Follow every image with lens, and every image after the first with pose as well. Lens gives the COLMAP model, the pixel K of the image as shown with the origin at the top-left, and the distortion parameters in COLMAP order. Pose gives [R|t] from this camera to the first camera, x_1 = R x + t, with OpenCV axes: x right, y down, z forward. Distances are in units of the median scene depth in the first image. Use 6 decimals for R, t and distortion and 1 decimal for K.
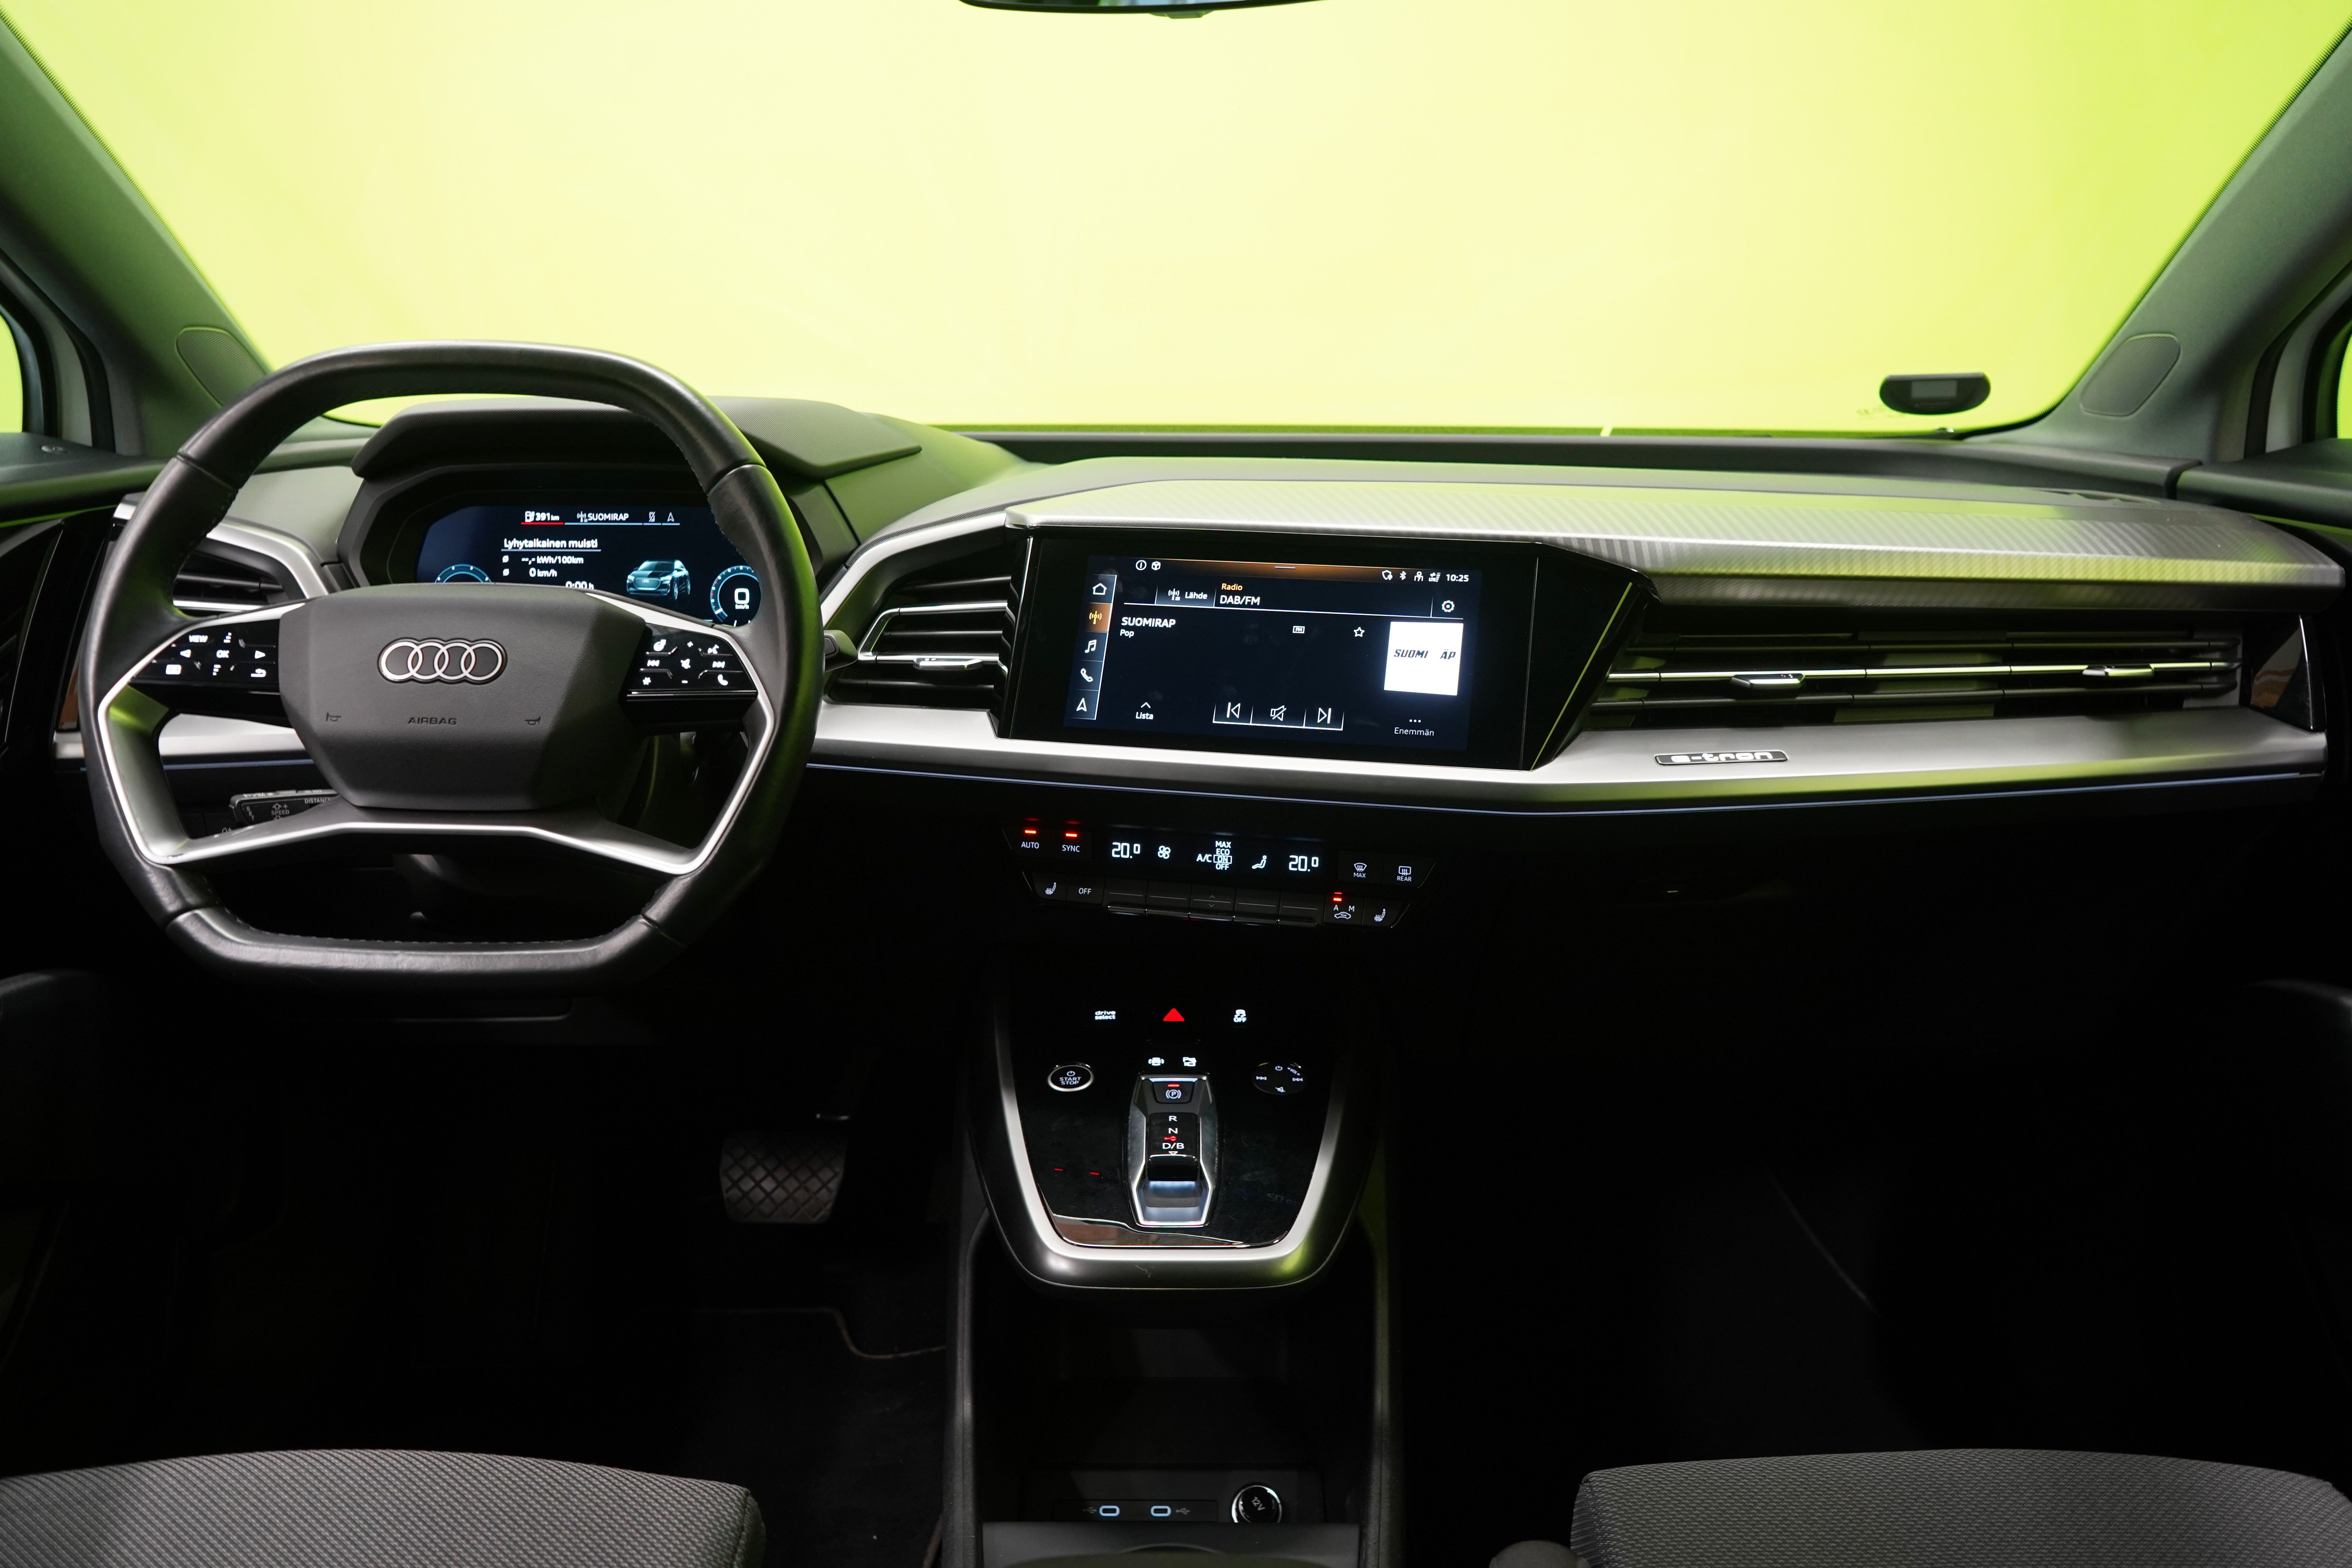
lens RADIAL K [[1973.7, 0, 1210.4], [0, 1973.7, 781.8], [0, 0, 1]] dist [-0.008624, -0.002293]
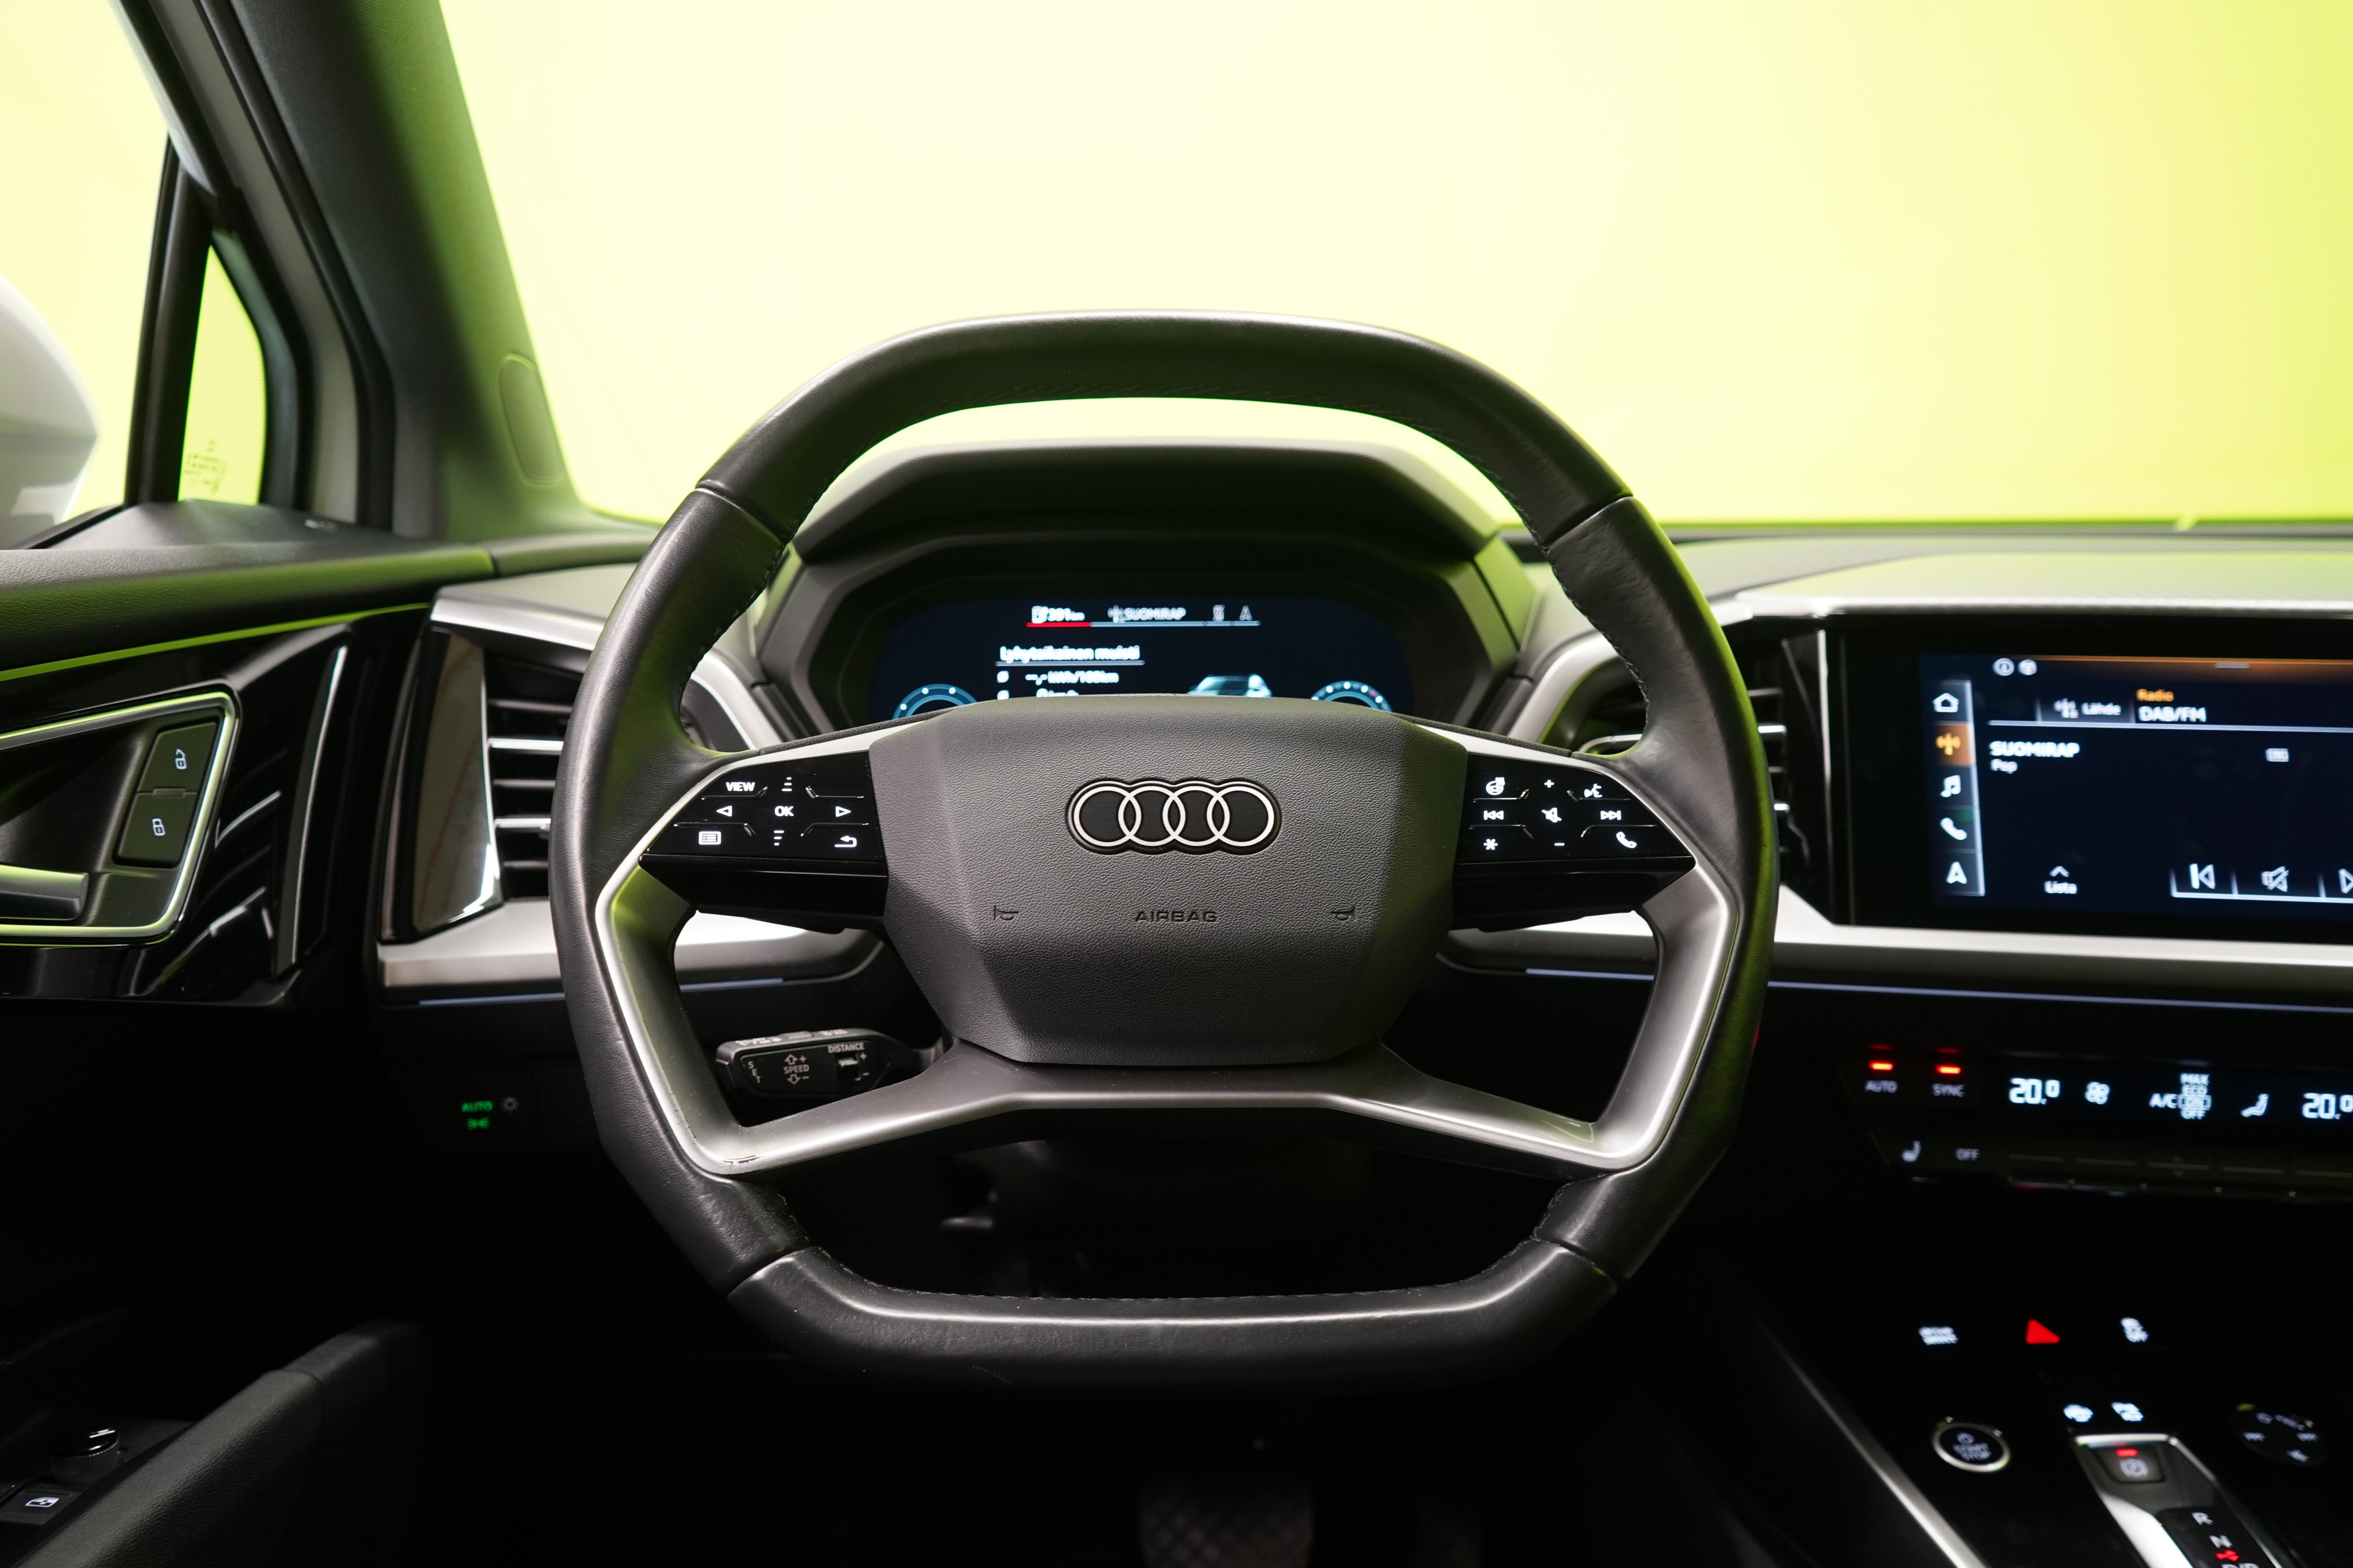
lens RADIAL K [[1974.3, 0, 1189.9], [0, 1974.3, 770.4], [0, 0, 1]] dist [-0.008624, -0.002293]
pose [[0.998154, -0.015612, 0.058691, -0.363047], [0.021186, 0.995197, -0.095577, -0.015224], [-0.056917, 0.096644, 0.993690, 0.348307]]
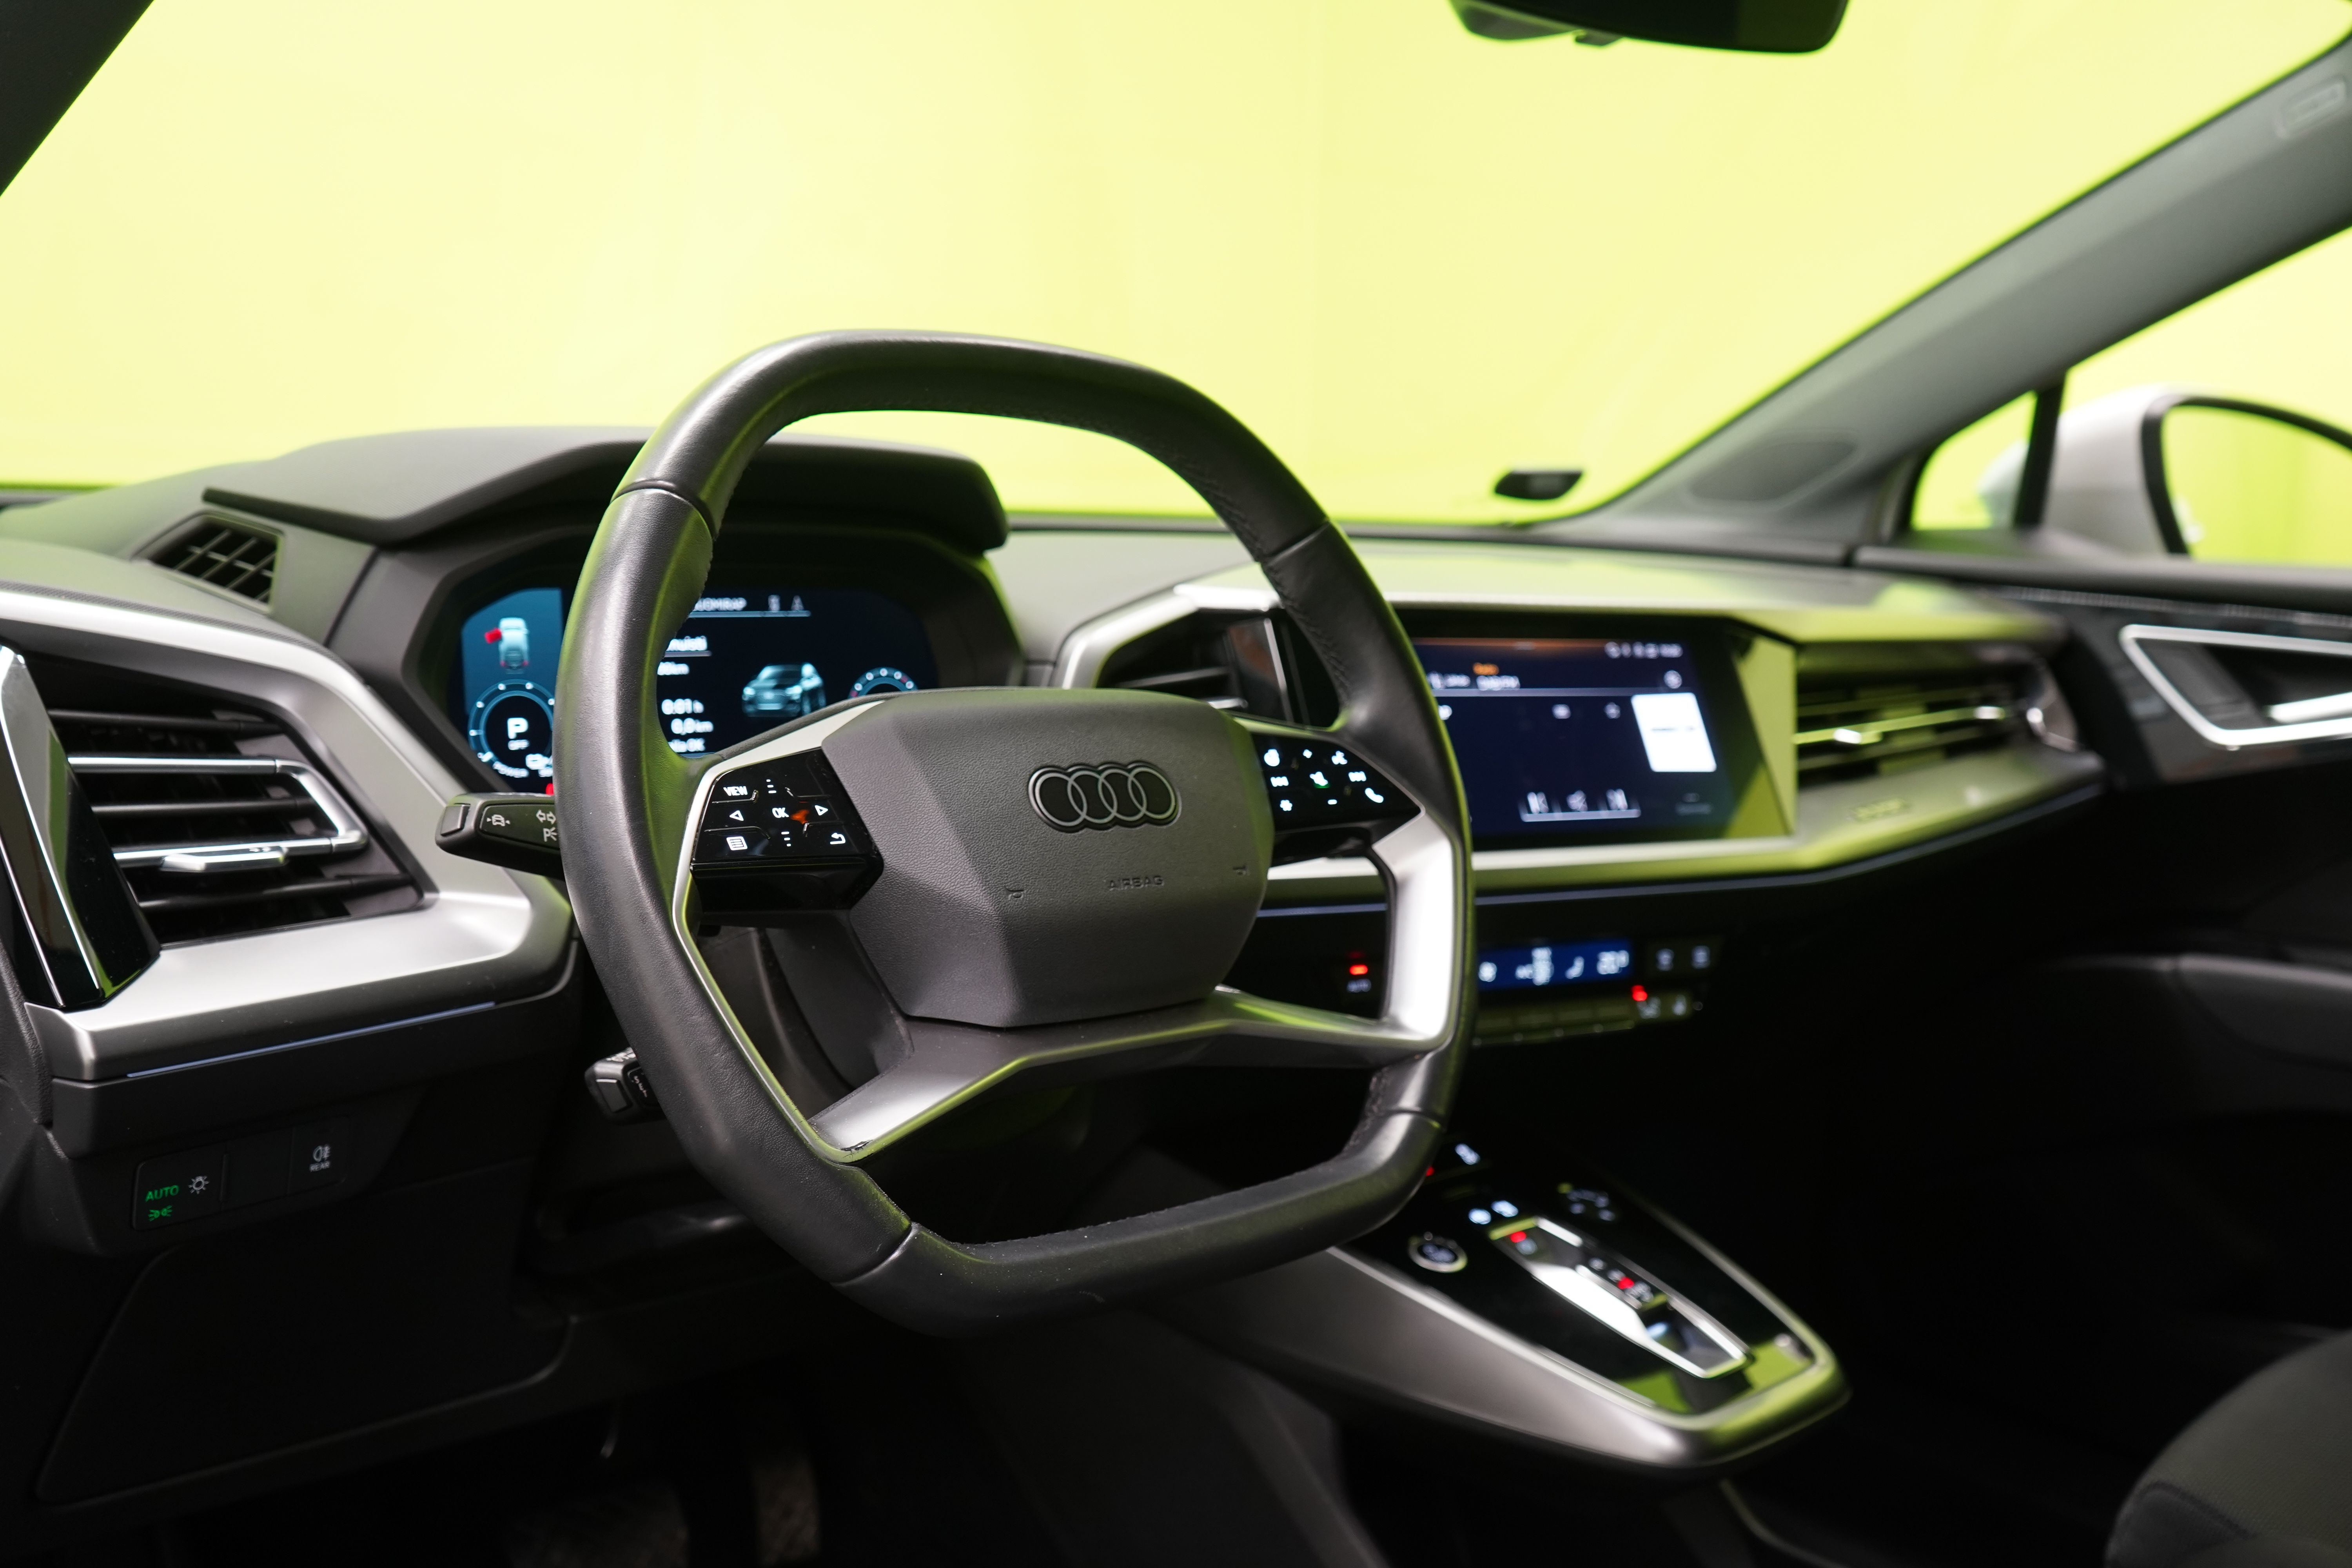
lens RADIAL K [[2158.8, 0, 1232.6], [0, 2158.8, 761.1], [0, 0, 1]] dist [-0.013537, -0.010439]
pose [[0.728365, -0.060516, 0.682512, -0.748815], [0.115739, 0.992645, -0.035500, -0.035894], [-0.675344, 0.104850, 0.730012, 0.367252]]
